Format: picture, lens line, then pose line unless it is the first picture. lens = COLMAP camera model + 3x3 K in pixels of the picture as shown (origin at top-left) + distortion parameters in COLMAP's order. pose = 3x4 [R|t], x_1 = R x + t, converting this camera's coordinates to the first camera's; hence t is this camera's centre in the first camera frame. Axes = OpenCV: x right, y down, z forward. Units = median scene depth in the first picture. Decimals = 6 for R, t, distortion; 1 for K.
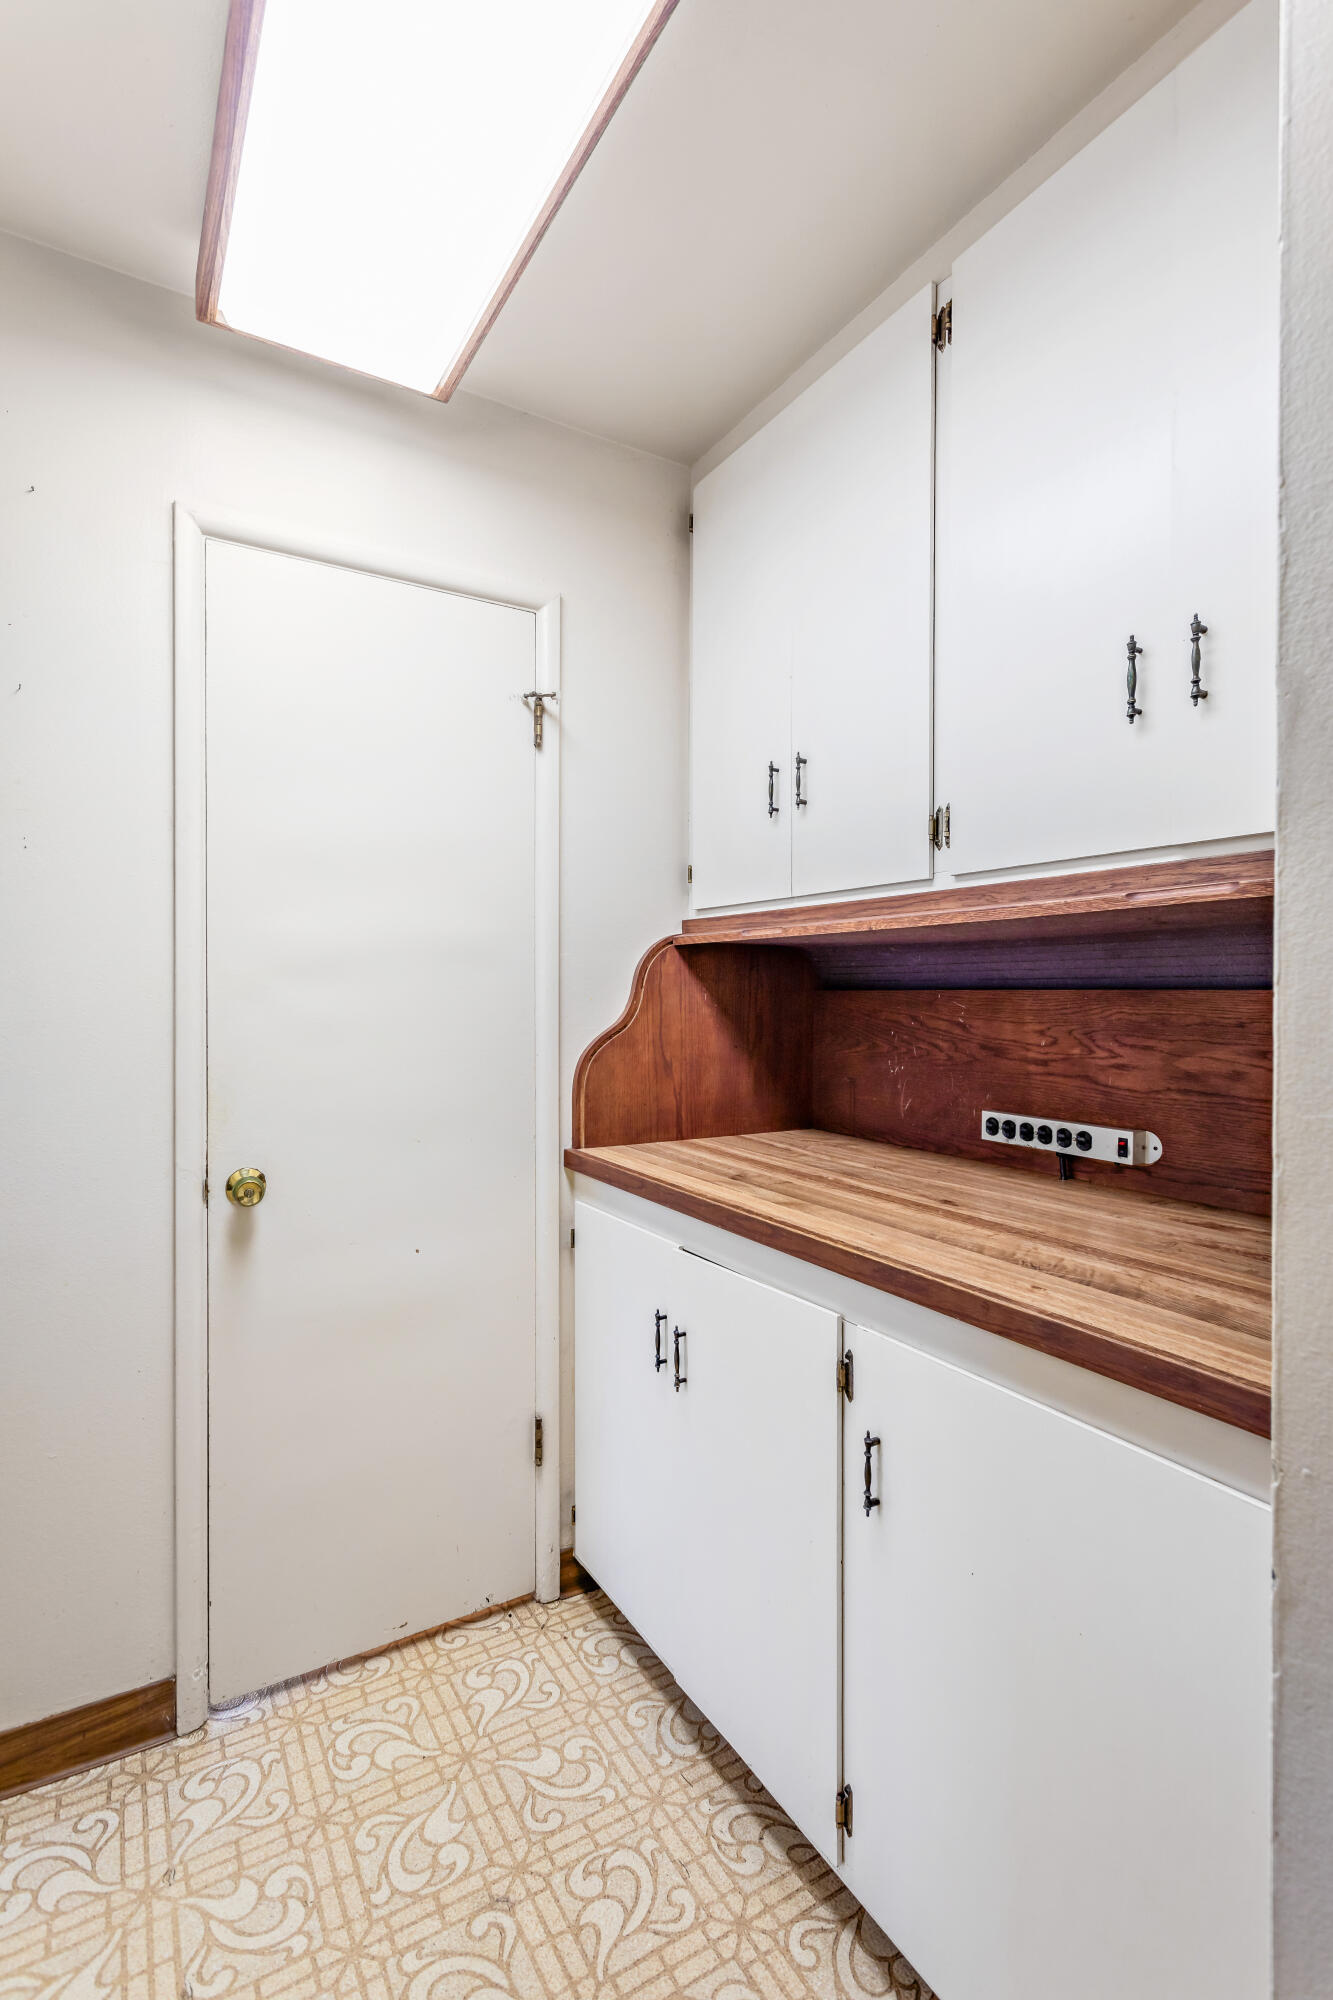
lens RADIAL K [[941.3, 0, 666.5], [0, 941.3, 1000.0], [0, 0, 1]] dist [0.001093, 0.000183]
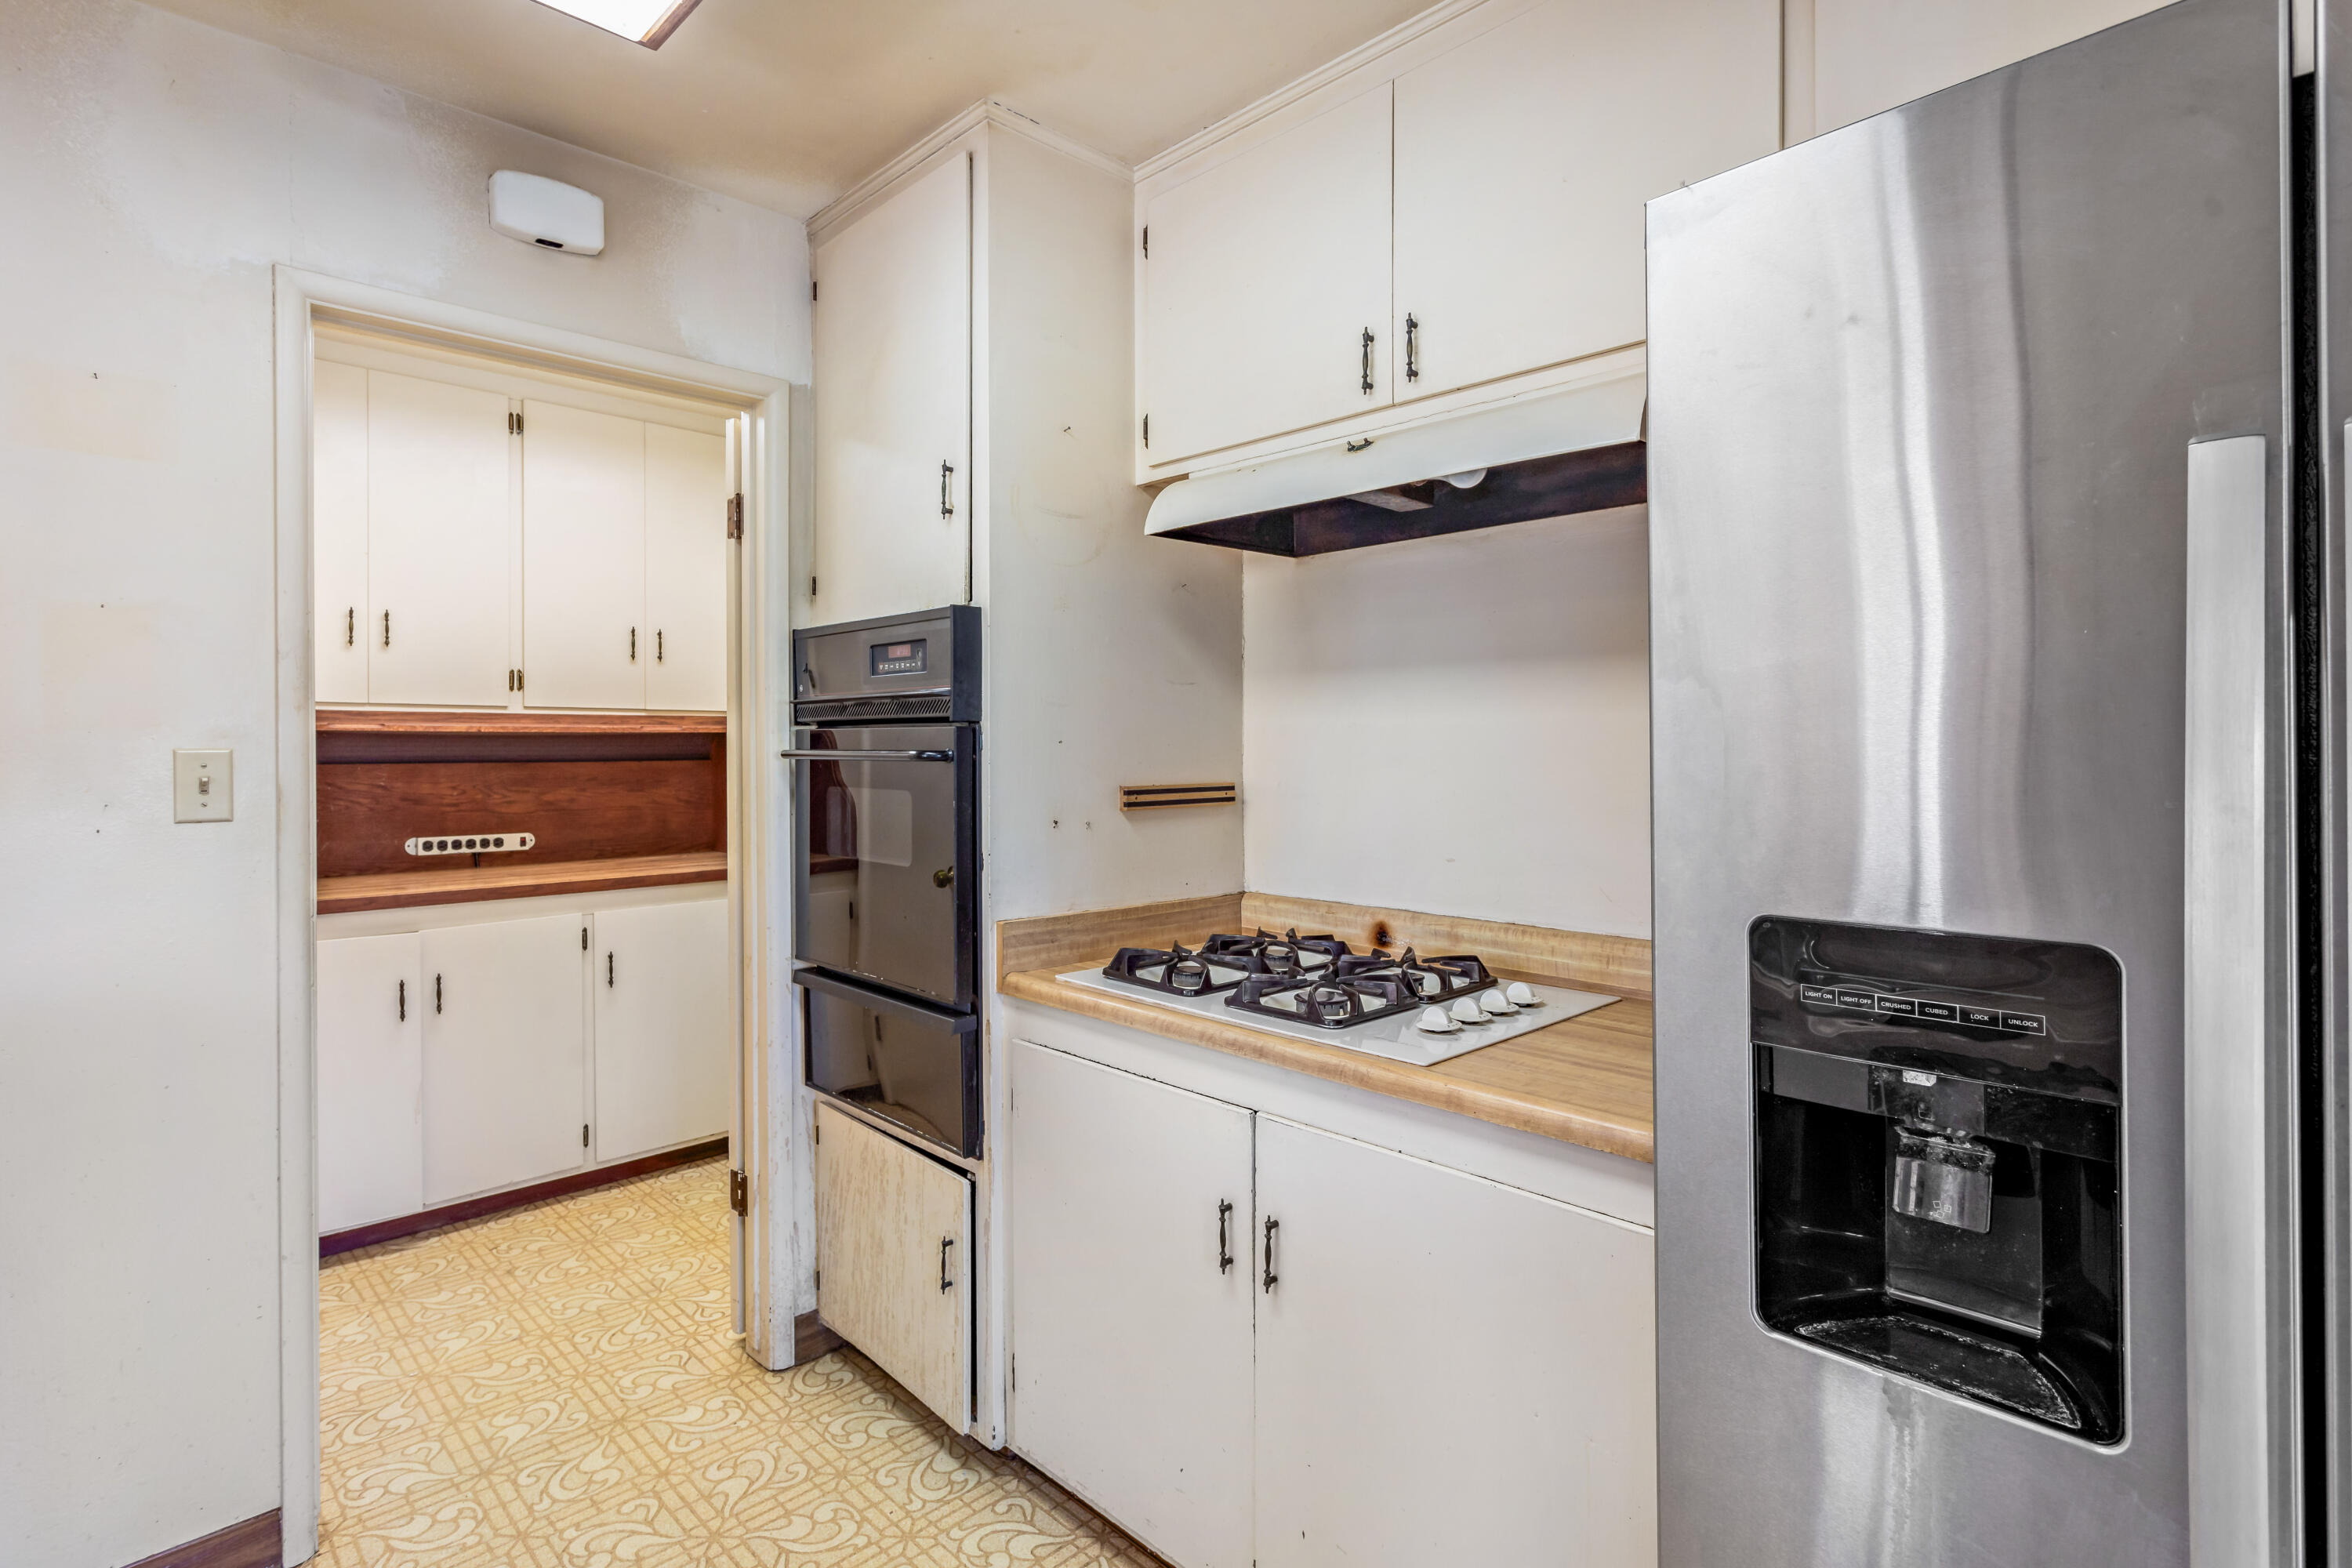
lens RADIAL K [[1158.9, 0, 1174.3], [0, 1158.9, 770.6], [0, 0, 1]] dist [-0.072485, 0.039974]
pose [[-0.225332, -0.021716, 0.974040, -2.104923], [0.006551, 0.999695, 0.023803, -0.040995], [-0.974260, 0.011744, -0.225121, 0.190875]]
